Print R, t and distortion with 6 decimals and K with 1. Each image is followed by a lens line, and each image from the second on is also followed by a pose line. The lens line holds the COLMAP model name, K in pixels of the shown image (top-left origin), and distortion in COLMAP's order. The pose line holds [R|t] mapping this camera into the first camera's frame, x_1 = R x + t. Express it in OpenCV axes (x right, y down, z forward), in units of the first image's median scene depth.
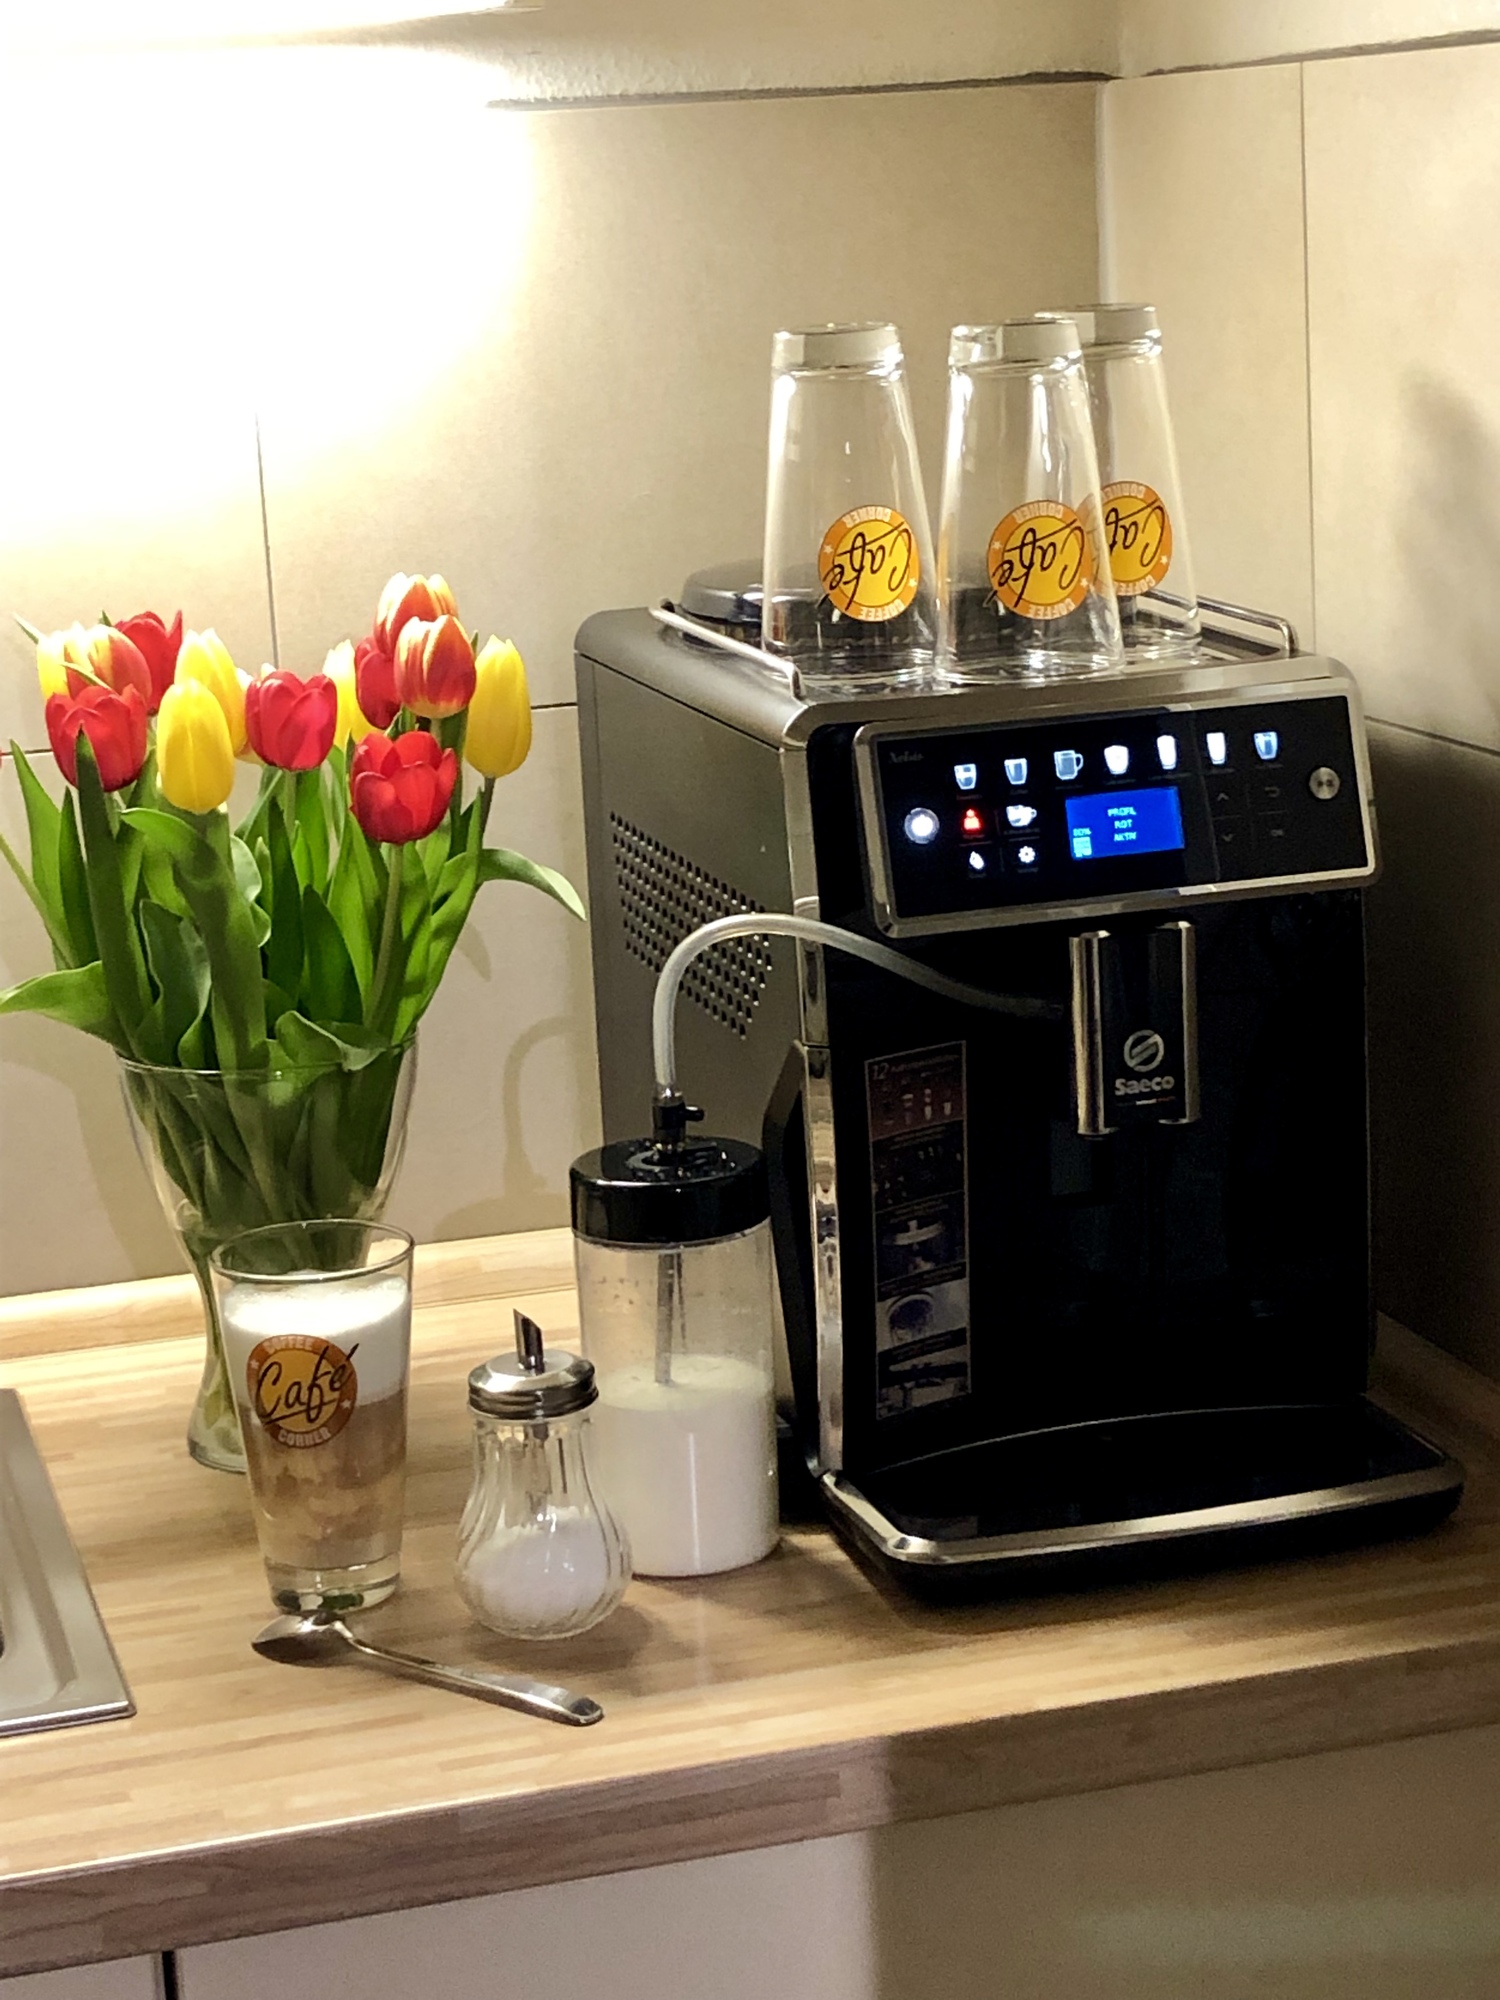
lens RADIAL K [[4027.7, 0, 757.3], [0, 4027.7, 1003.1], [0, 0, 1]] dist [0.244548, 0.000000]
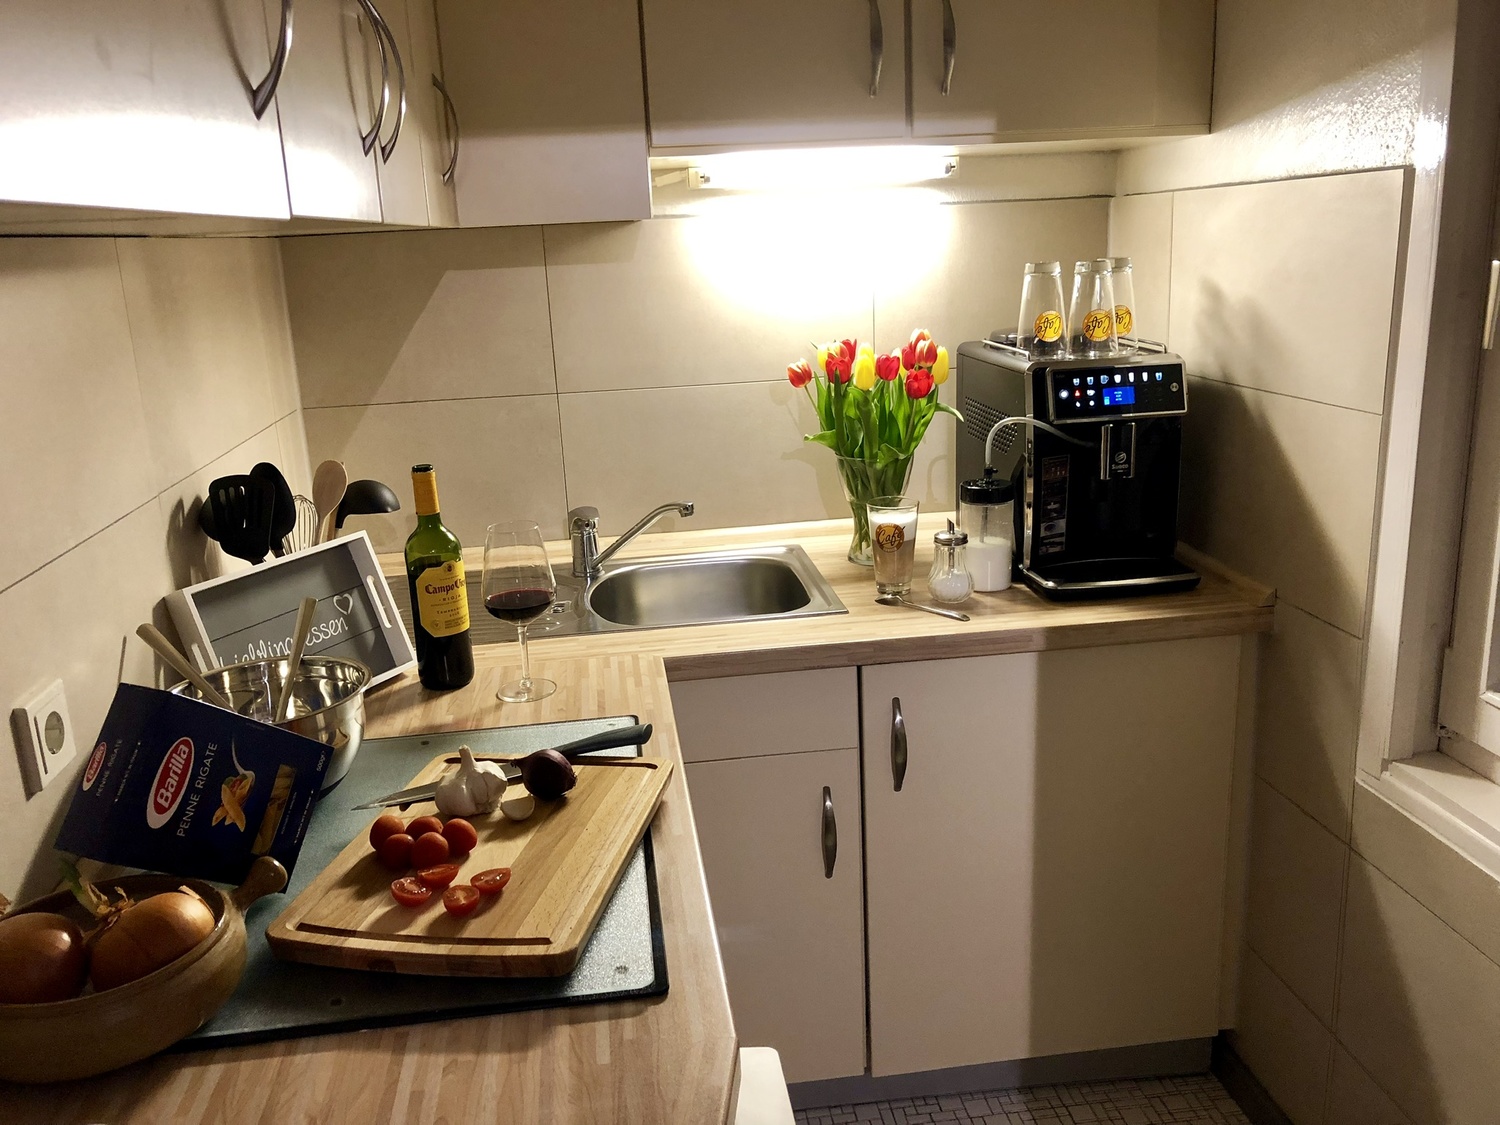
lens RADIAL K [[1221.9, 0, 733.9], [0, 1221.9, 555.6], [0, 0, 1]] dist [0.040381, -0.008619]
pose [[0.983619, 0.047678, -0.173842, -0.051814], [-0.037142, 0.997299, 0.063367, 0.041767], [0.176394, -0.055872, 0.982733, -0.175625]]
